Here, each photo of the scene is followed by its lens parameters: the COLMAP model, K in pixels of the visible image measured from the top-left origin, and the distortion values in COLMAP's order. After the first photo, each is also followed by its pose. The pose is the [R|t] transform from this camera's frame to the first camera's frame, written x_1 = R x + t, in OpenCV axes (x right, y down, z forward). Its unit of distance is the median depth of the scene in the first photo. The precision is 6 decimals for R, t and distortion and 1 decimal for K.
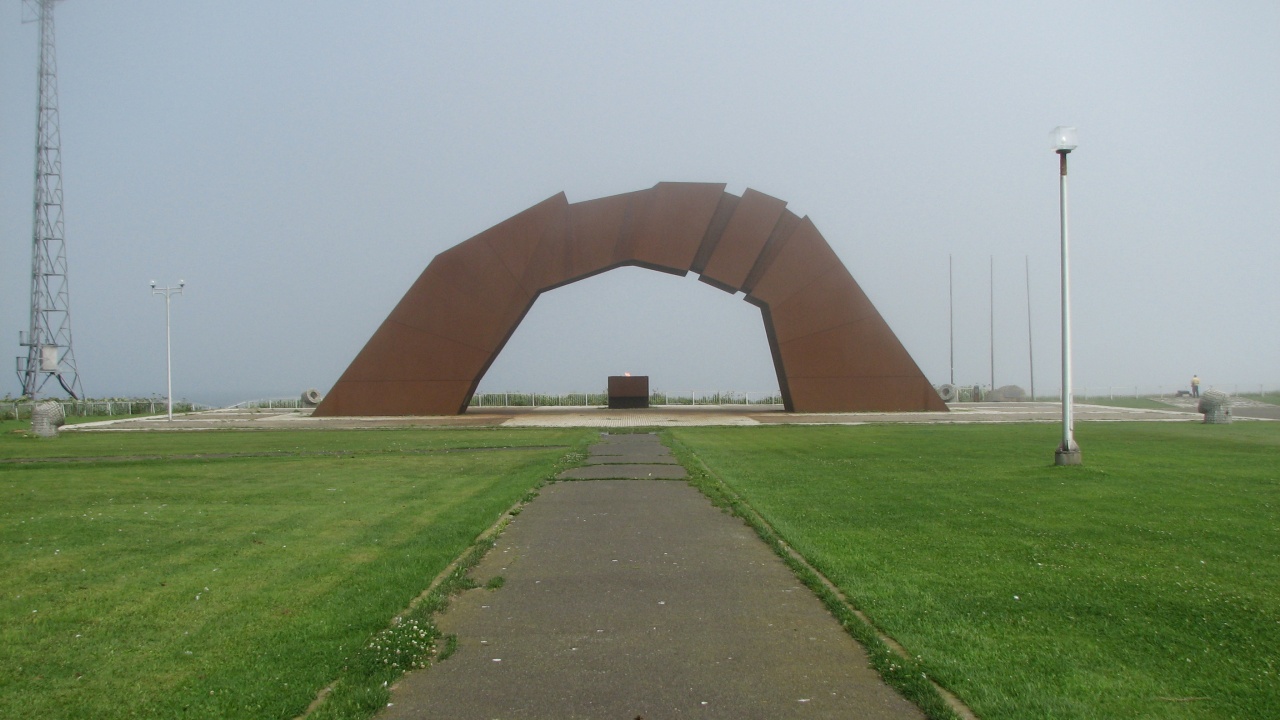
lens RADIAL K [[1421.6, 0, 640.0], [0, 1421.6, 360.0], [0, 0, 1]] dist [-0.174895, 0.250101]
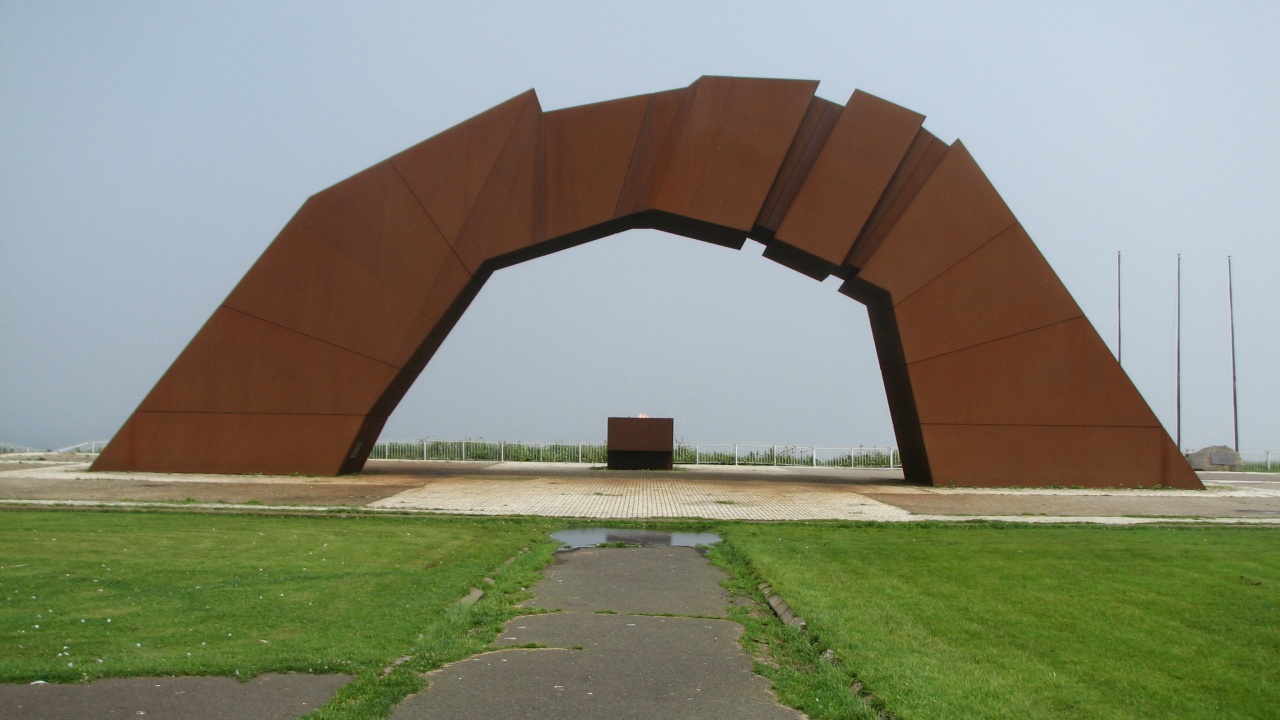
lens RADIAL K [[1421.6, 0, 640.0], [0, 1421.6, 360.0], [0, 0, 1]] dist [-0.174895, 0.250101]
pose [[0.999658, 0.022808, -0.012774, -0.001359], [-0.023261, 0.999062, -0.036532, 0.009730], [0.011929, 0.036817, 0.999251, 0.416954]]
